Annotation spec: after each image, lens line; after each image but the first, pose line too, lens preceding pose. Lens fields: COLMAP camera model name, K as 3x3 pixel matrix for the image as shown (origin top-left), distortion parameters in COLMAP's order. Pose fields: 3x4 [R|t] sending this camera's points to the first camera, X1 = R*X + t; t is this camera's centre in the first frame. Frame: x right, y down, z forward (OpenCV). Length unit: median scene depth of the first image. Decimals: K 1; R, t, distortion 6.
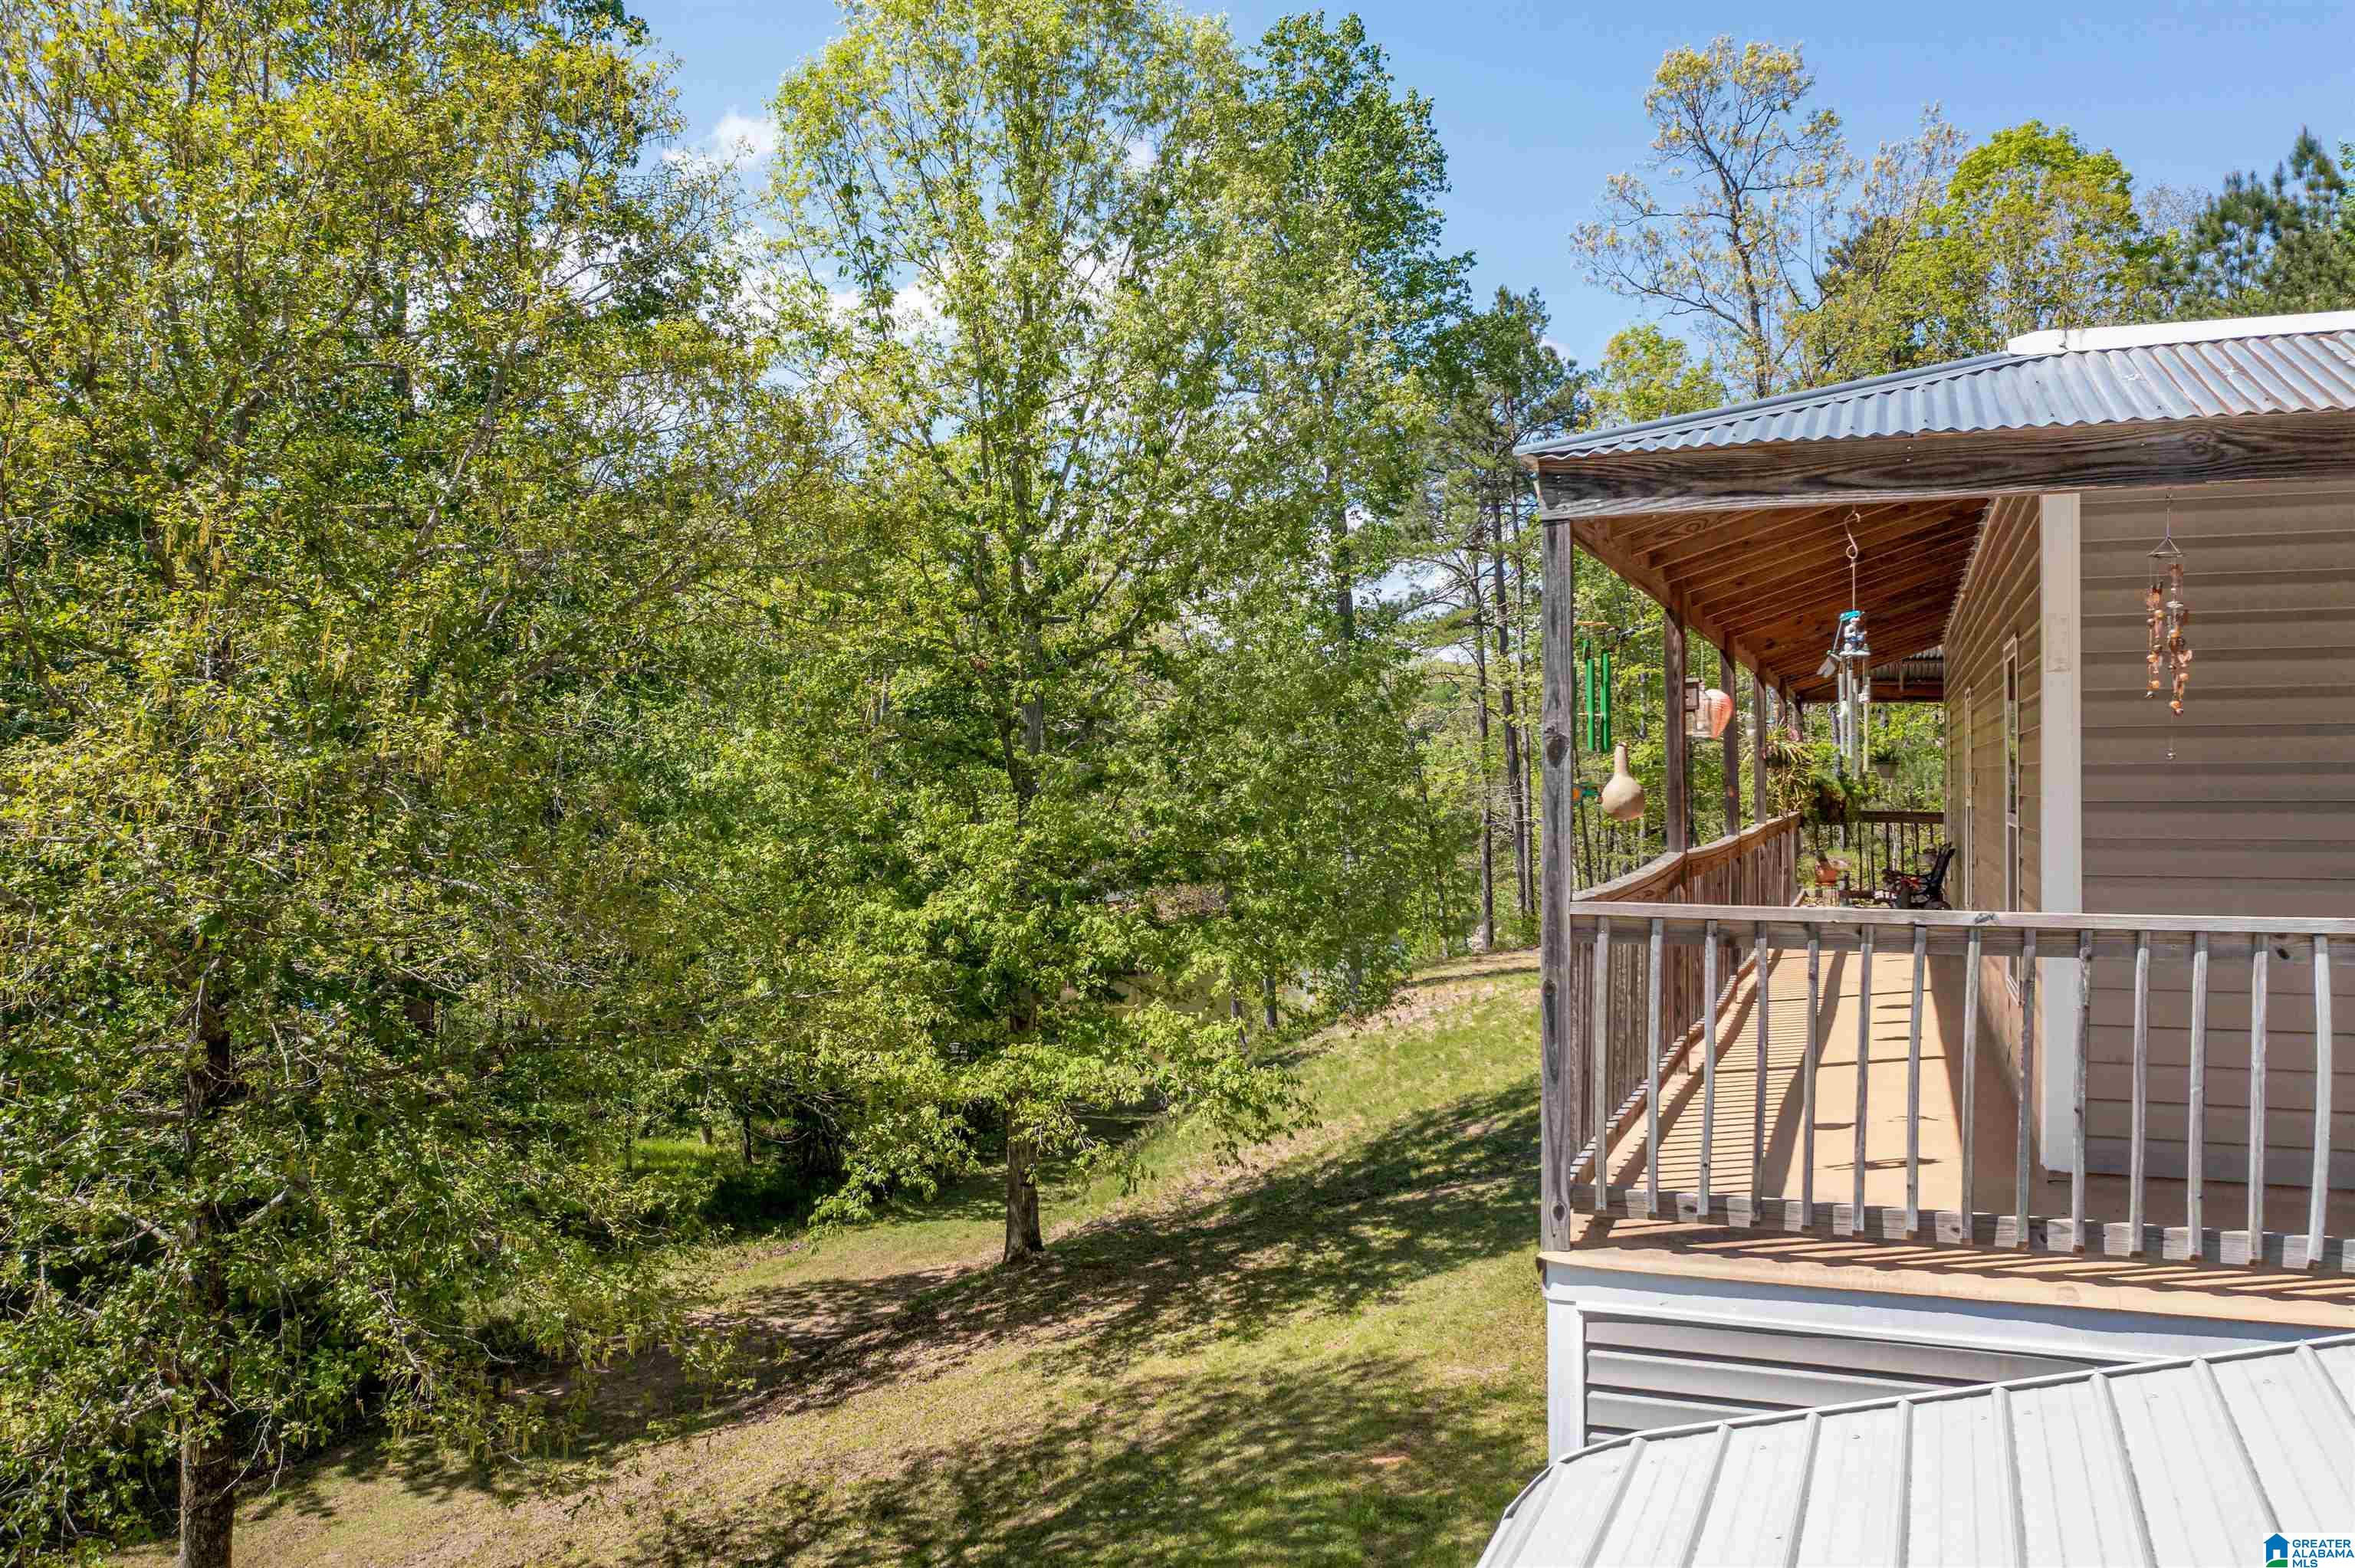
lens RADIAL K [[1935.9, 0, 1177.5], [0, 1935.9, 784.0], [0, 0, 1]] dist [-0.038633, 0.065857]
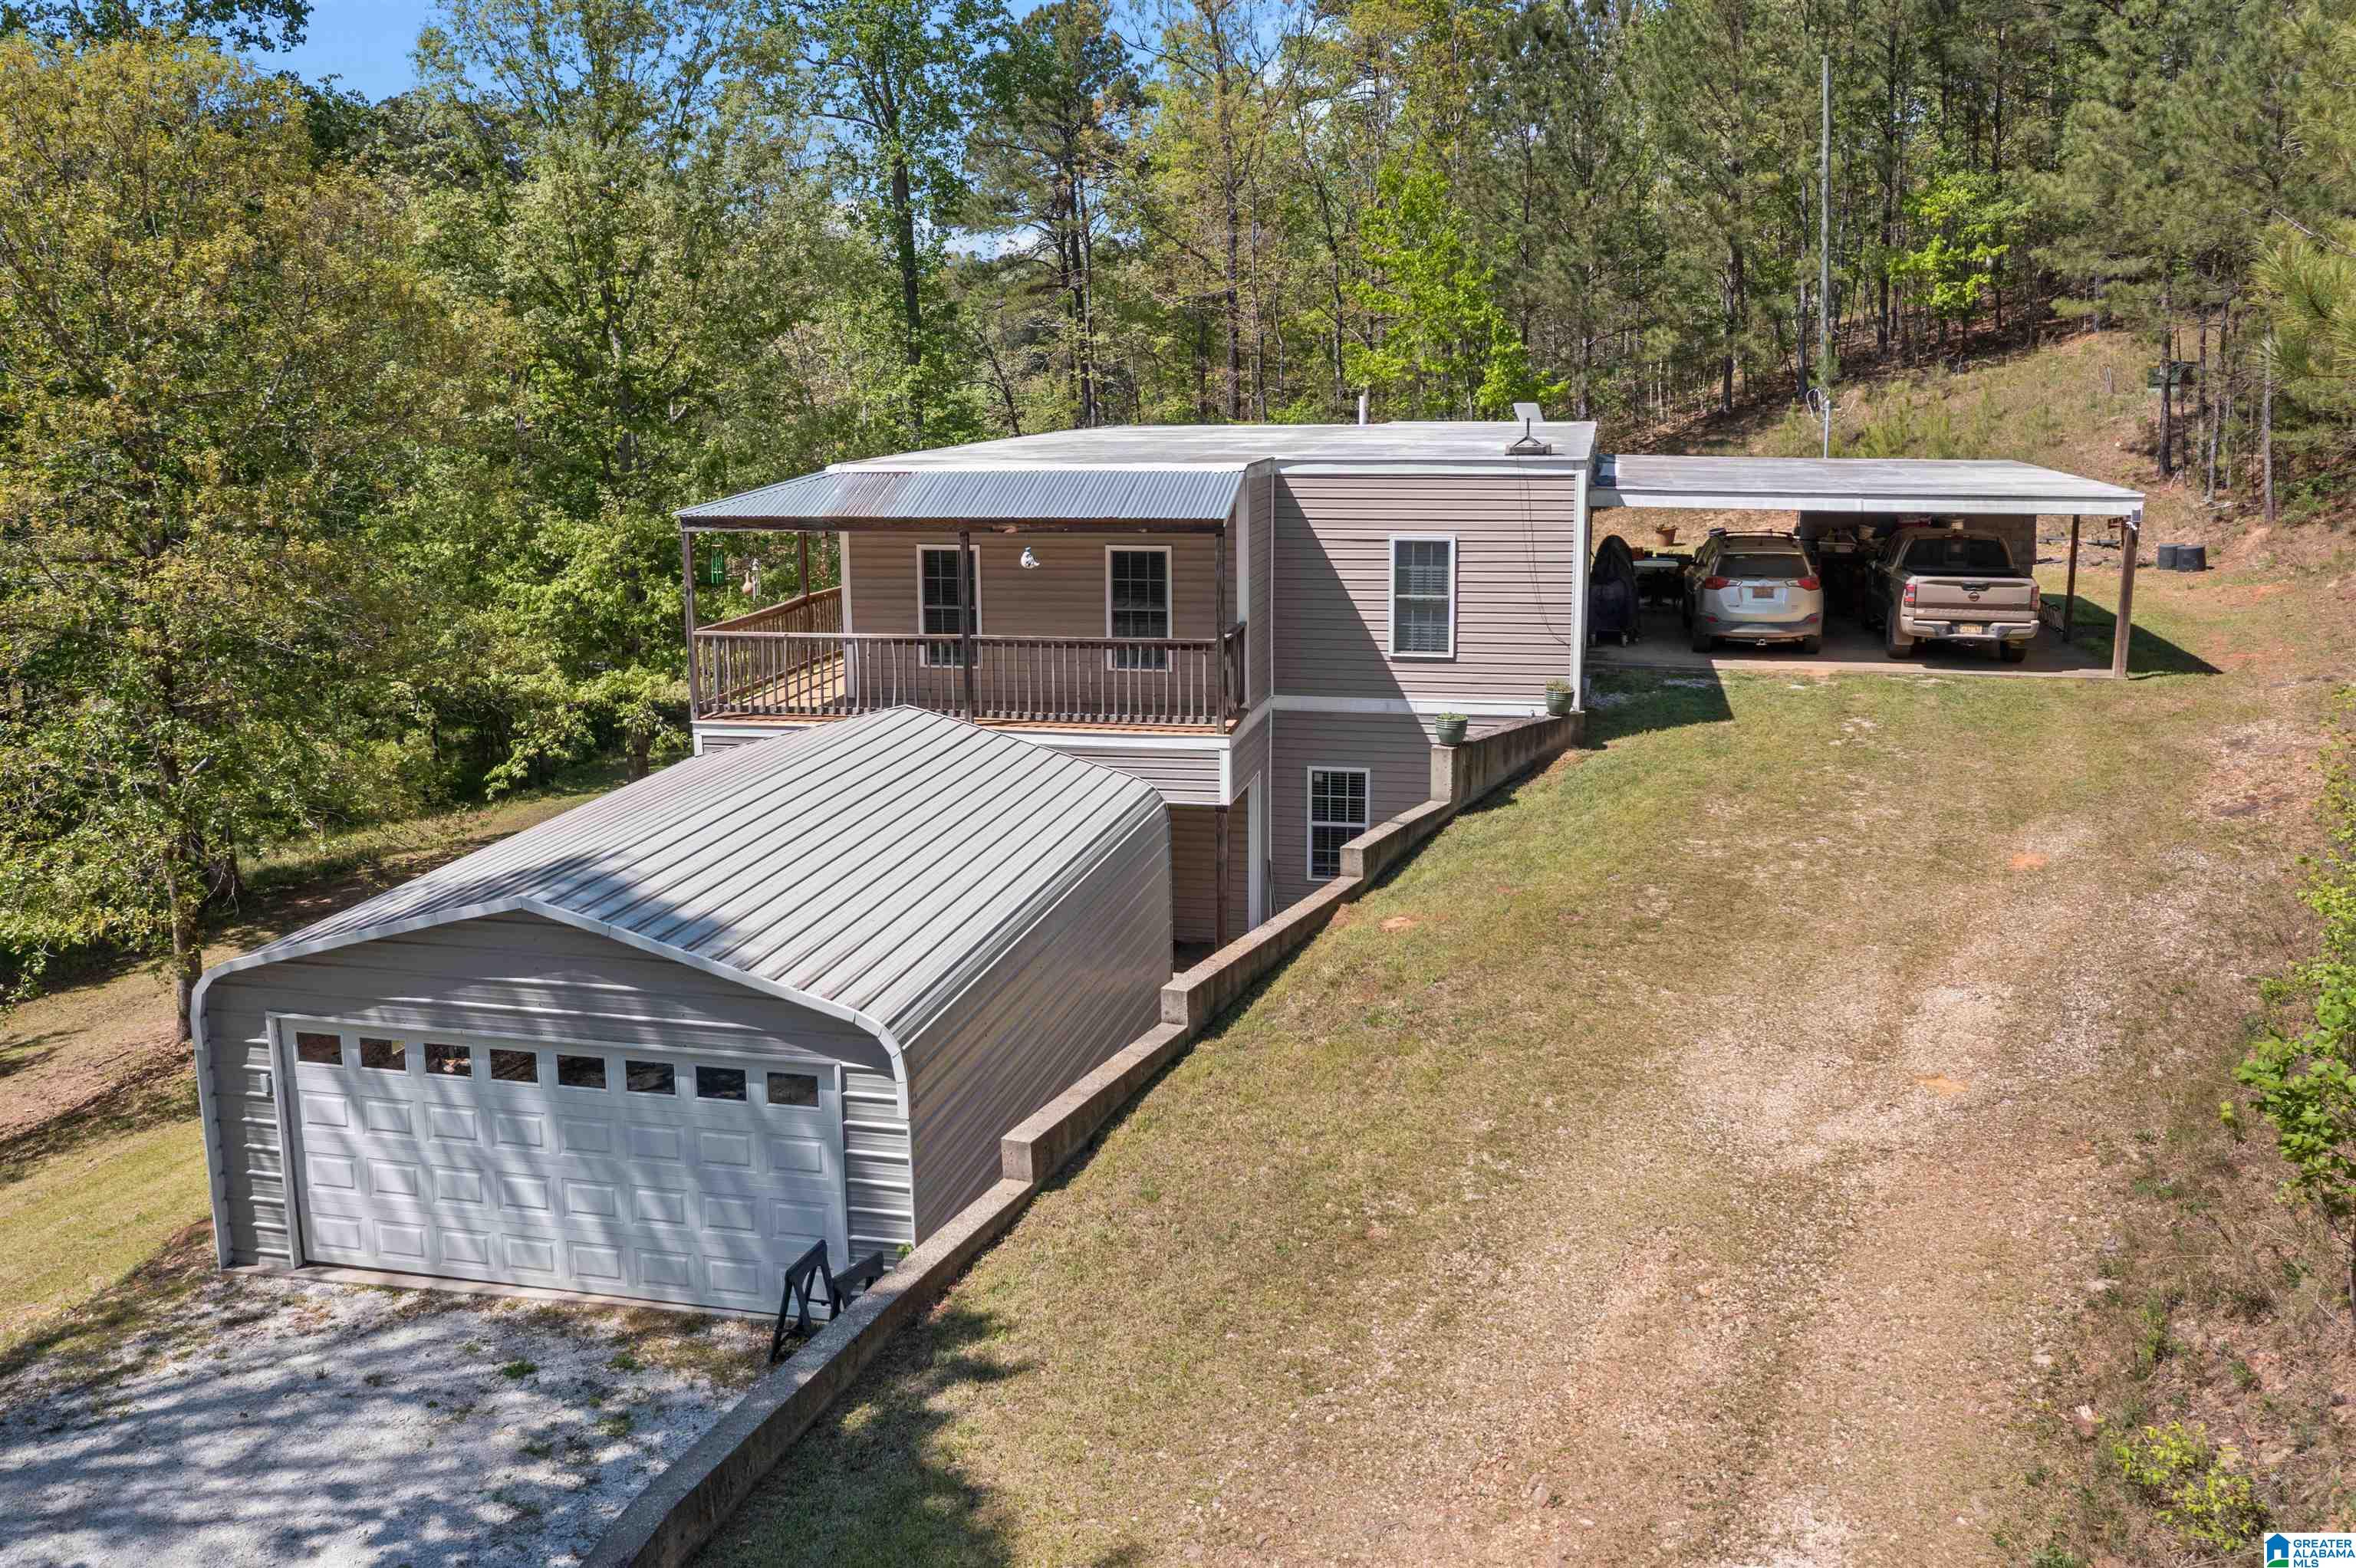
lens RADIAL K [[1936.8, 0, 1178.0], [0, 1936.8, 784.0], [0, 0, 1]] dist [-0.038633, 0.065857]
pose [[0.985103, -0.028667, 0.169562, 0.104843], [-0.005392, 0.980374, 0.197074, -0.092288], [-0.171883, -0.195052, 0.965614, -0.667022]]
